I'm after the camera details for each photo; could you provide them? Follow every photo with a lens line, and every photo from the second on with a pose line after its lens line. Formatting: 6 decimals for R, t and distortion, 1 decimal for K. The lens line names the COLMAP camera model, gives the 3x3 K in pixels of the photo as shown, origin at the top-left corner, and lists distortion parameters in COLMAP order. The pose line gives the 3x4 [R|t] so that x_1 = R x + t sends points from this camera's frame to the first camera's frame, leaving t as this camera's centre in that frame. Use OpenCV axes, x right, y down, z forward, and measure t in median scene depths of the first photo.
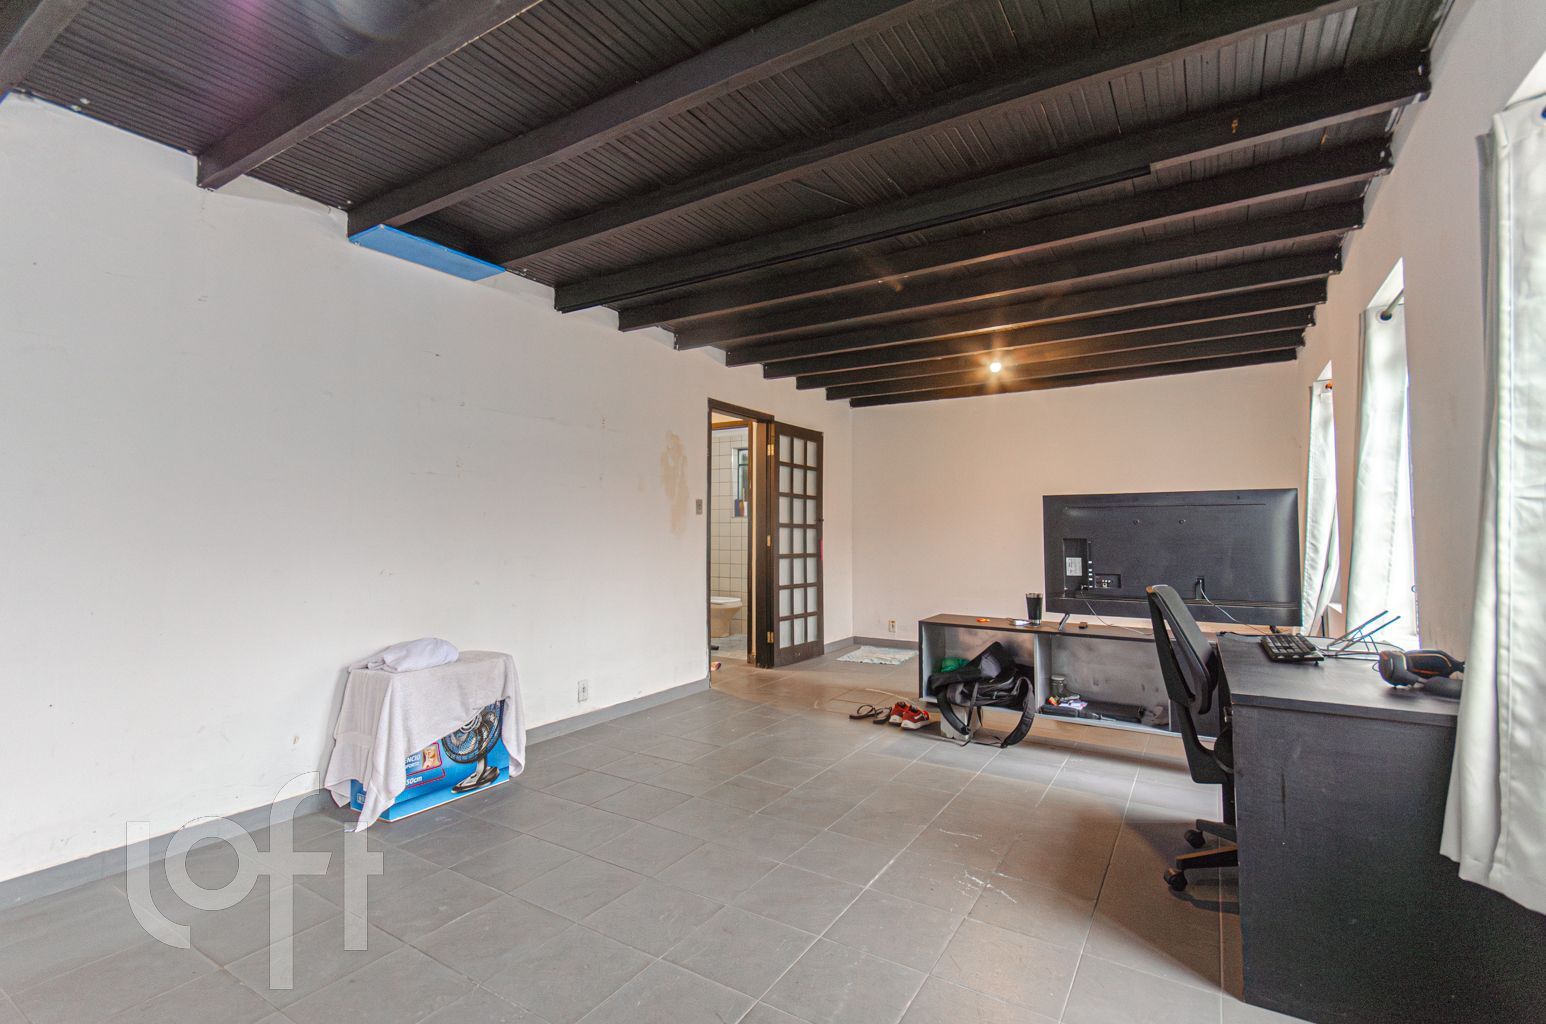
lens RADIAL K [[693.6, 0, 769.5], [0, 693.6, 499.7], [0, 0, 1]] dist [0.001198, 0.000472]
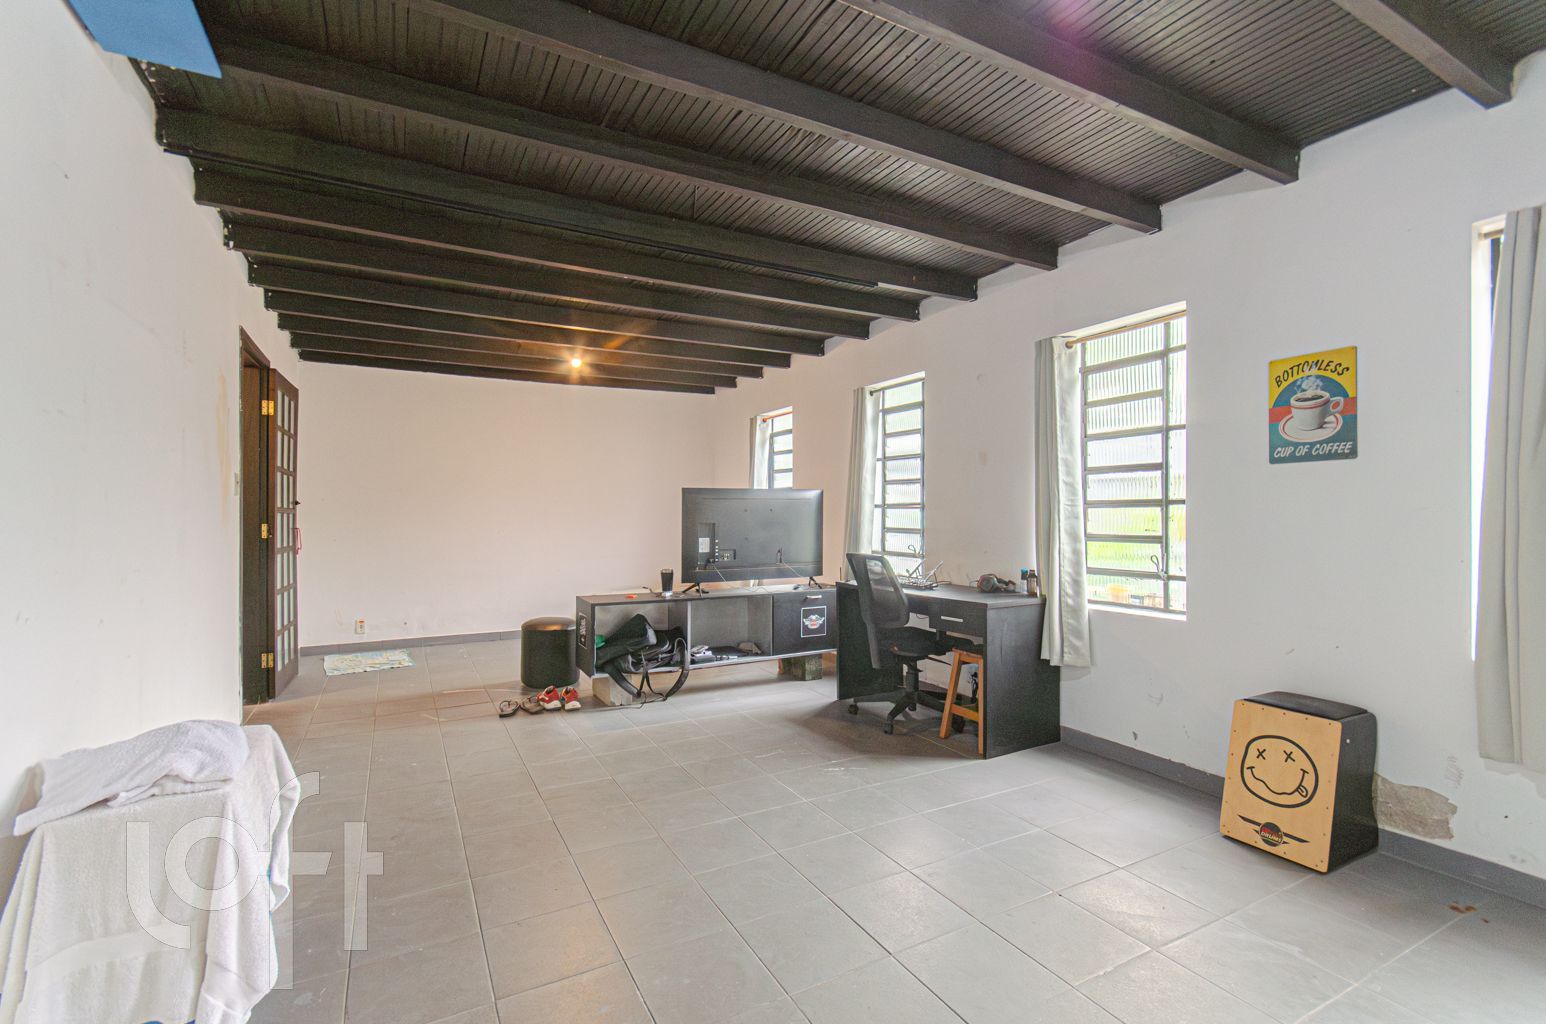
lens RADIAL K [[692.3, 0, 773.0], [0, 692.3, 512.0], [0, 0, 1]] dist [-0.011137, 0.000220]
pose [[0.492001, -0.000424, 0.870595, -0.549294], [-0.038359, 0.999018, 0.022164, 0.003226], [-0.869749, -0.044299, 0.491502, 0.252958]]
